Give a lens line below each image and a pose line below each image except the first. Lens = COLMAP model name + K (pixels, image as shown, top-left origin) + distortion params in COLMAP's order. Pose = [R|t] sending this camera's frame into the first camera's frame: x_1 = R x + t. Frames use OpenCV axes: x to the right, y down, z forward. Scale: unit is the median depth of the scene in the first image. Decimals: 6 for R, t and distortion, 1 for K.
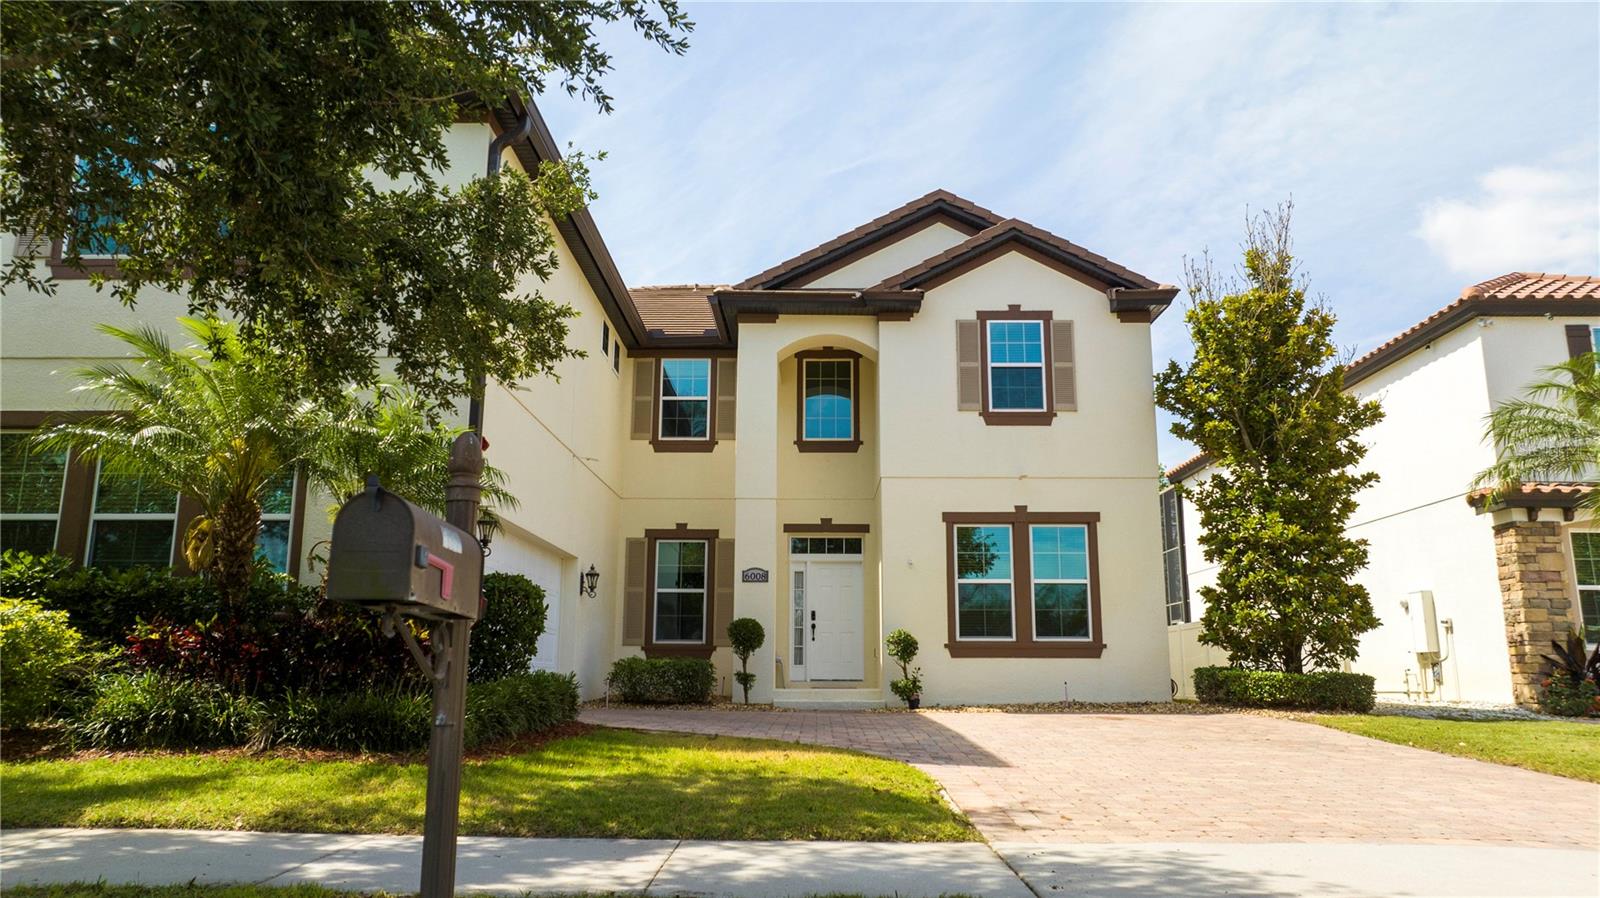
lens RADIAL K [[1127.9, 0, 798.6], [0, 1127.9, 450.8], [0, 0, 1]] dist [-0.022603, 0.010503]
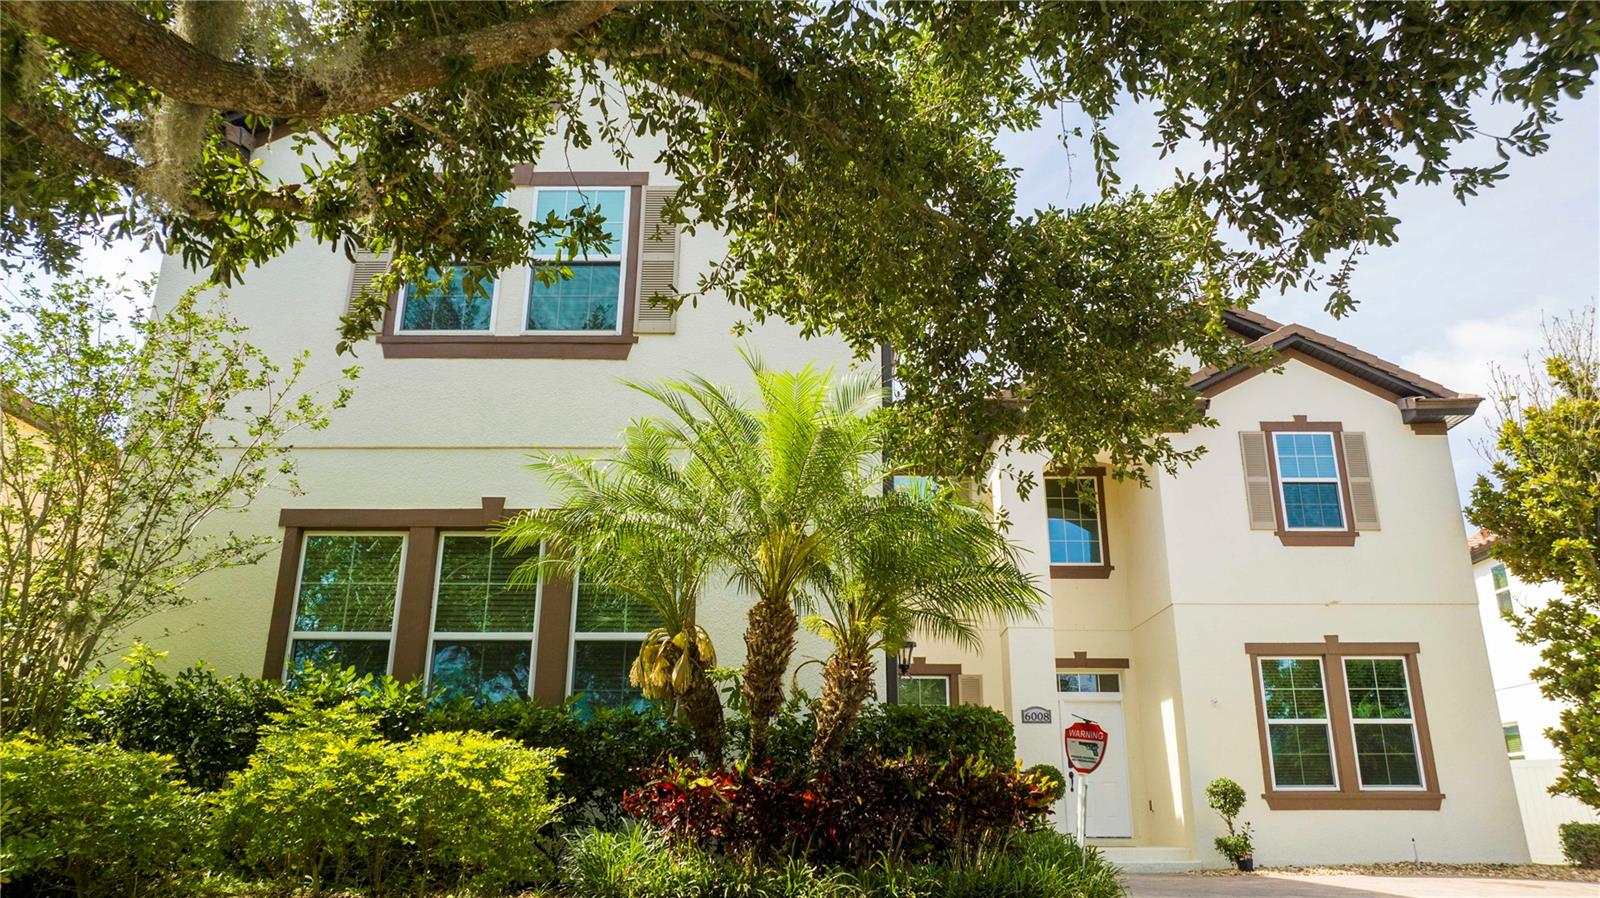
lens RADIAL K [[1127.9, 0, 801.8], [0, 1127.9, 448.3], [0, 0, 1]] dist [-0.022603, 0.010503]
pose [[0.999992, 0.001782, 0.003640, -0.223270], [-0.001291, 0.991409, -0.130788, 0.018207], [-0.003841, 0.130783, 0.991404, 0.095400]]
